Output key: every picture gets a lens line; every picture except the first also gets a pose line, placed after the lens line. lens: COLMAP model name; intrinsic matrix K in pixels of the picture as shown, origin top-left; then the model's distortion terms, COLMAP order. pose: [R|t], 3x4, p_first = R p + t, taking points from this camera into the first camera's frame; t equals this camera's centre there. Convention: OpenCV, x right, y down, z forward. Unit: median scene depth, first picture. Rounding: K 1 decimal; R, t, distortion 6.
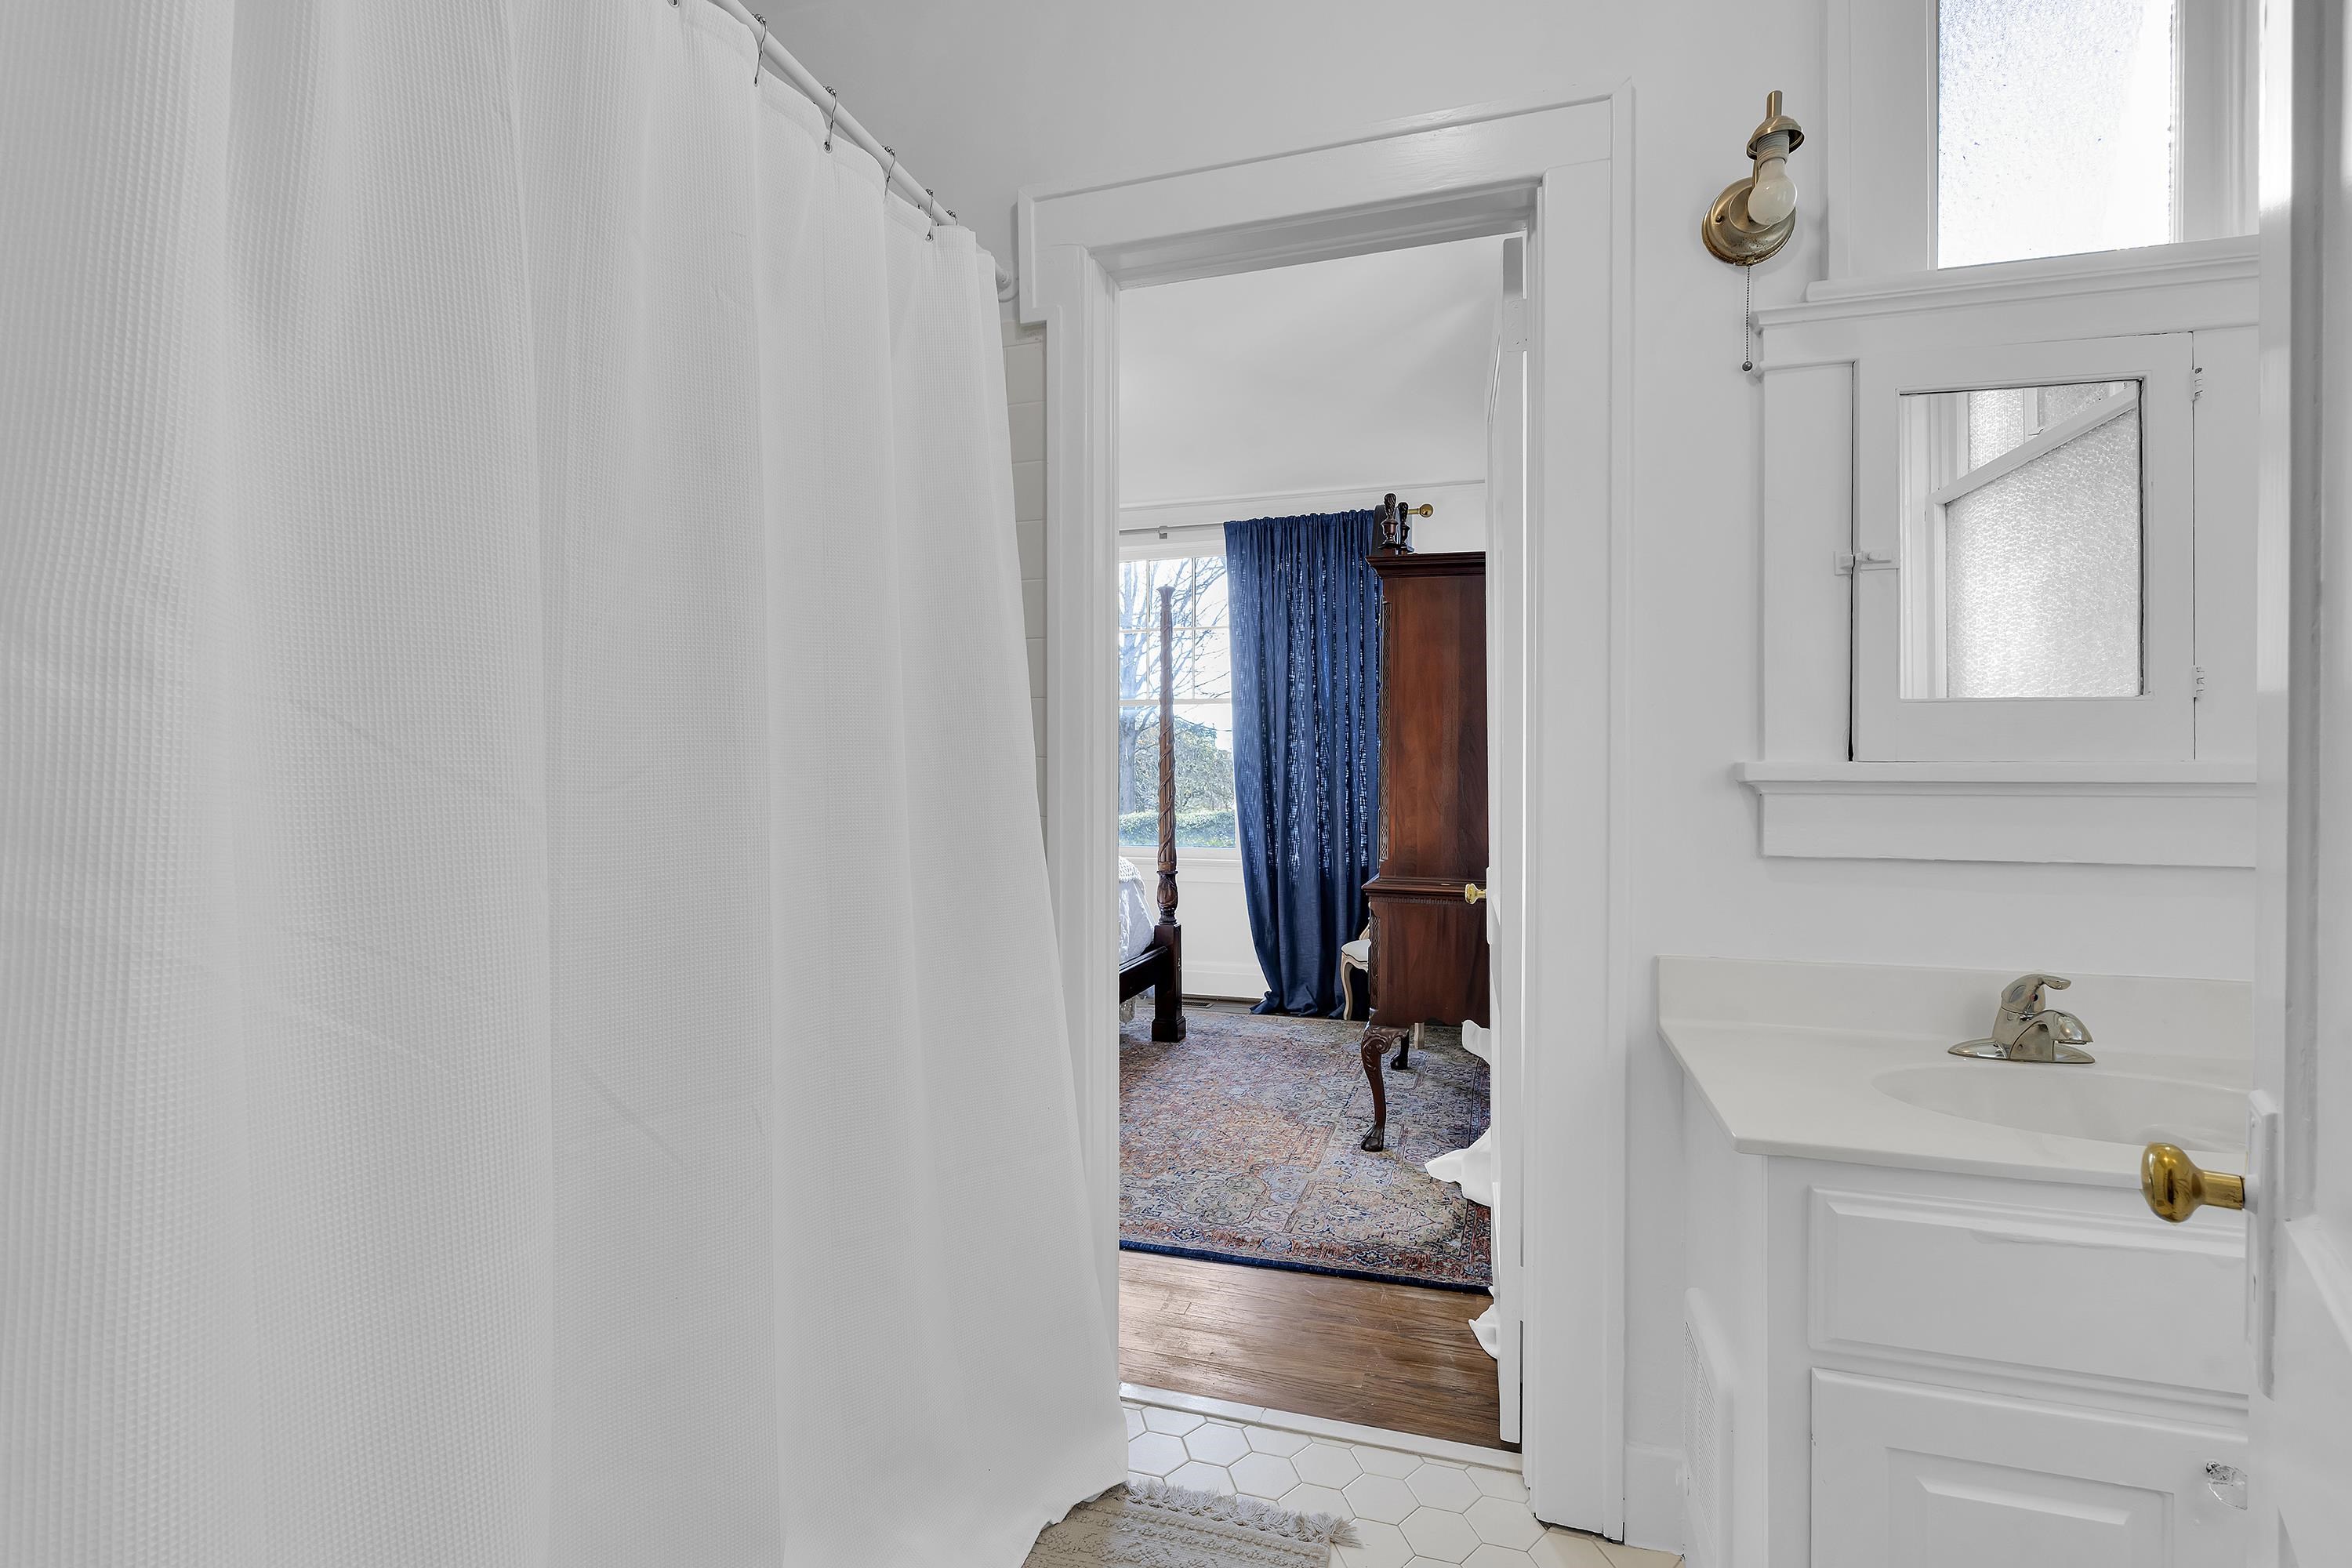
lens RADIAL K [[1056.0, 0, 1205.0], [0, 1056.0, 791.3], [0, 0, 1]] dist [-0.015586, 0.000124]
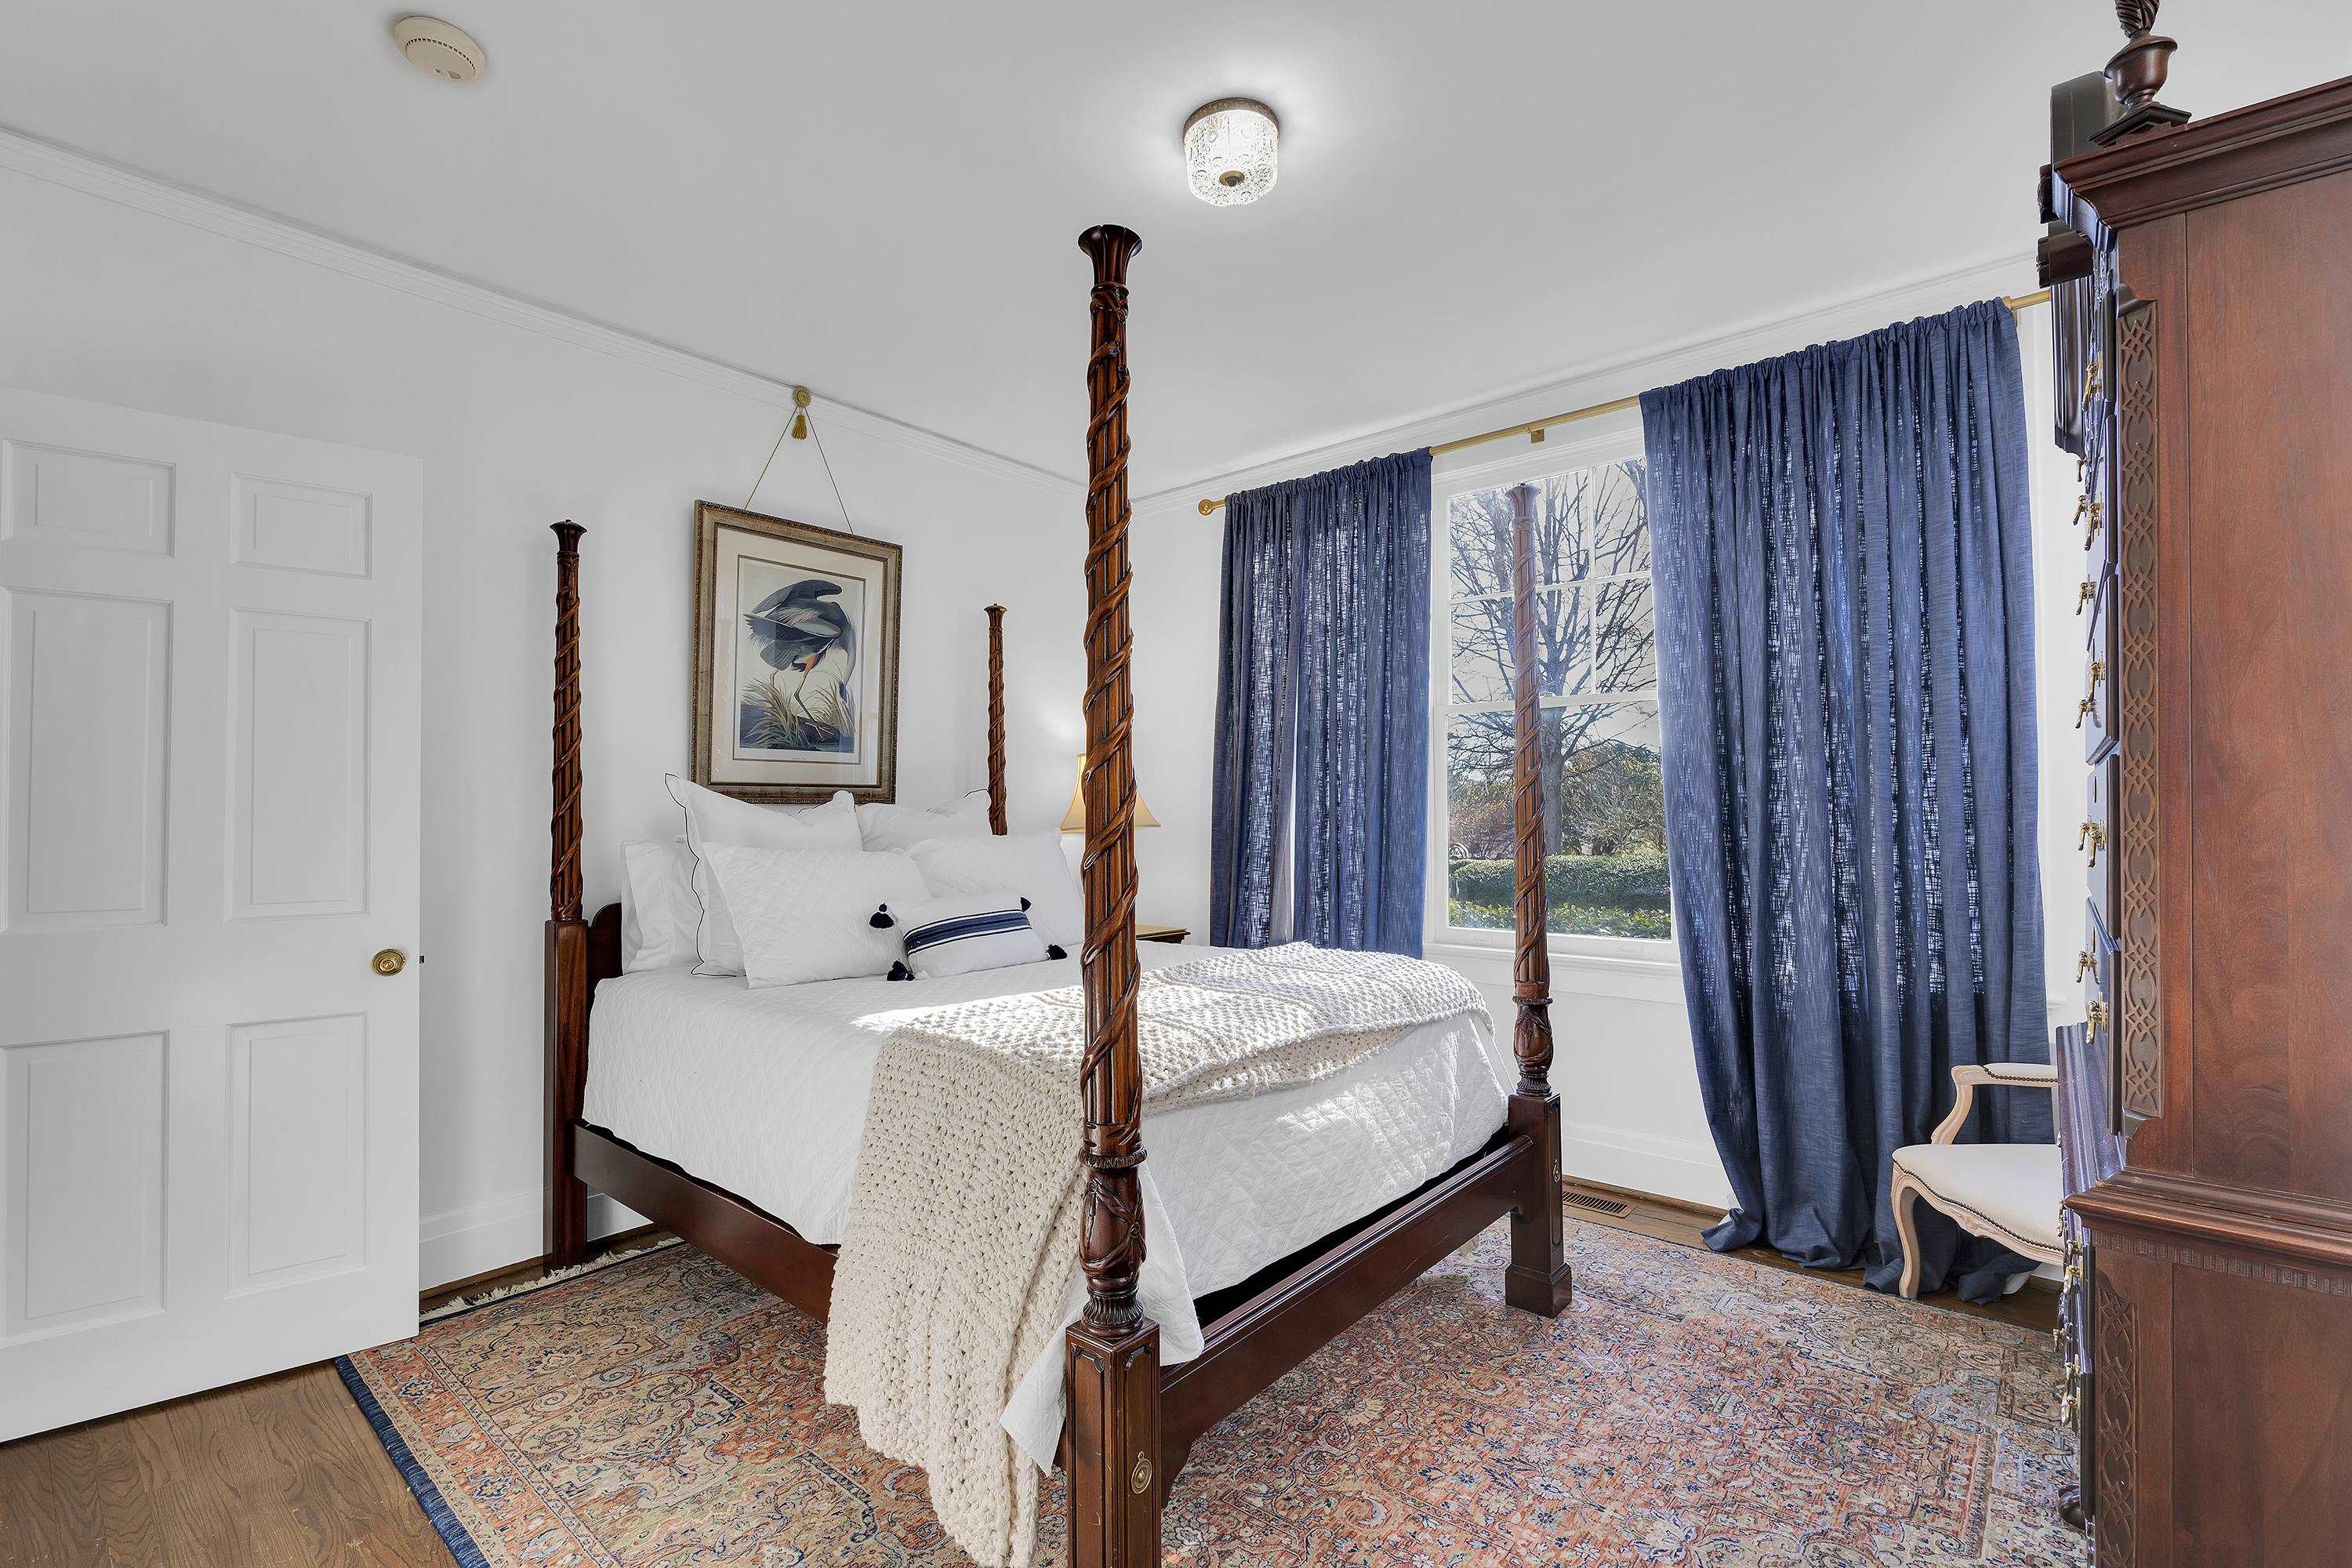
lens RADIAL K [[1056.0, 0, 1205.0], [0, 1056.0, 791.3], [0, 0, 1]] dist [-0.015586, 0.000124]
pose [[0.921309, -0.013684, -0.388590, 0.019892], [0.002599, 0.999575, -0.029037, -0.015074], [0.388822, 0.025742, 0.920953, 0.376216]]
